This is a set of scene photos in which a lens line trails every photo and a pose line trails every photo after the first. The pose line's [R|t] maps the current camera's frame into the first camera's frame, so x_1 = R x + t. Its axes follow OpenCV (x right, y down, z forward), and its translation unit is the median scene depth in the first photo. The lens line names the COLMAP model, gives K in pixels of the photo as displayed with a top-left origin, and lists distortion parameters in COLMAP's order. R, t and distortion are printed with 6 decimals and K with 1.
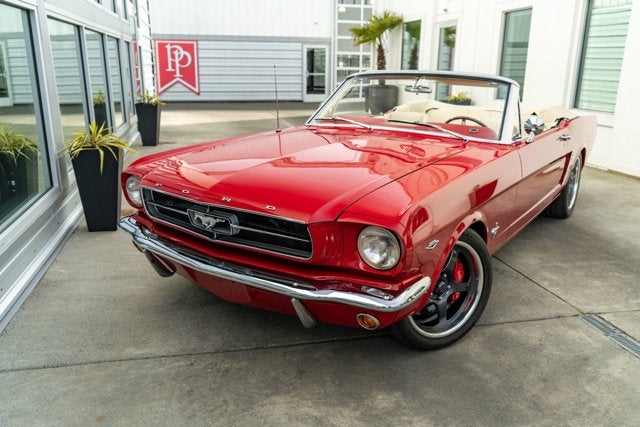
lens RADIAL K [[524.0, 0, 320.0], [0, 524.0, 213.5], [0, 0, 1]] dist [-0.003549, 0.003788]
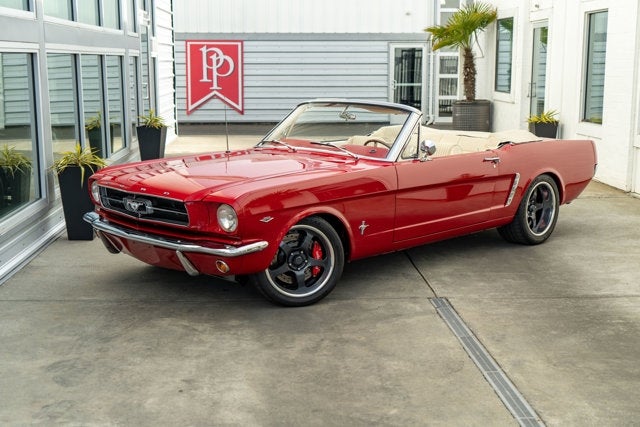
lens RADIAL K [[886.3, 0, 320.0], [0, 886.3, 213.5], [0, 0, 1]] dist [0.027266, 0.039979]
pose [[0.984758, 0.018244, -0.172970, 0.215254], [-0.036602, 0.993951, -0.103550, 0.080497], [0.170034, 0.108303, 0.979469, -0.402260]]
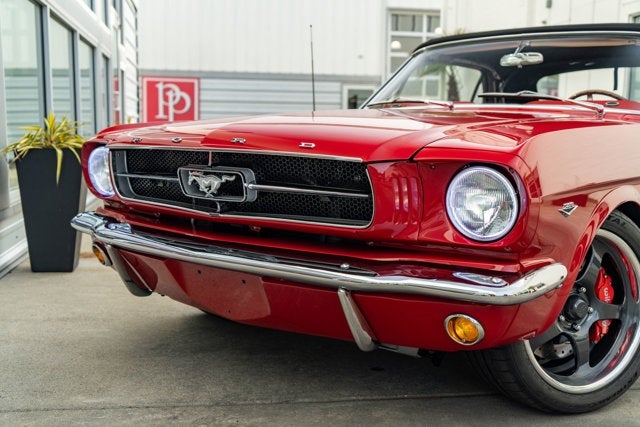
lens RADIAL K [[741.0, 0, 310.5], [0, 741.0, 215.1], [0, 0, 1]] dist [0.021699, 0.026503]
pose [[0.997467, 0.010332, -0.070370, -0.006823], [-0.021498, 0.986913, -0.159814, 0.055922], [0.067798, 0.160922, 0.984636, 0.031354]]
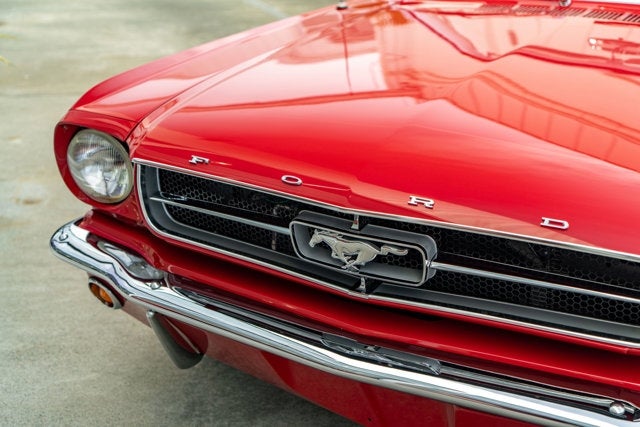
lens RADIAL K [[886.3, 0, 320.0], [0, 886.3, 213.5], [0, 0, 1]] dist [0.027266, 0.039979]
pose [[0.990296, -0.024407, 0.136813, -0.095037], [0.015355, 0.997646, 0.066828, -0.017662], [-0.138122, -0.064079, 0.988340, 0.089065]]
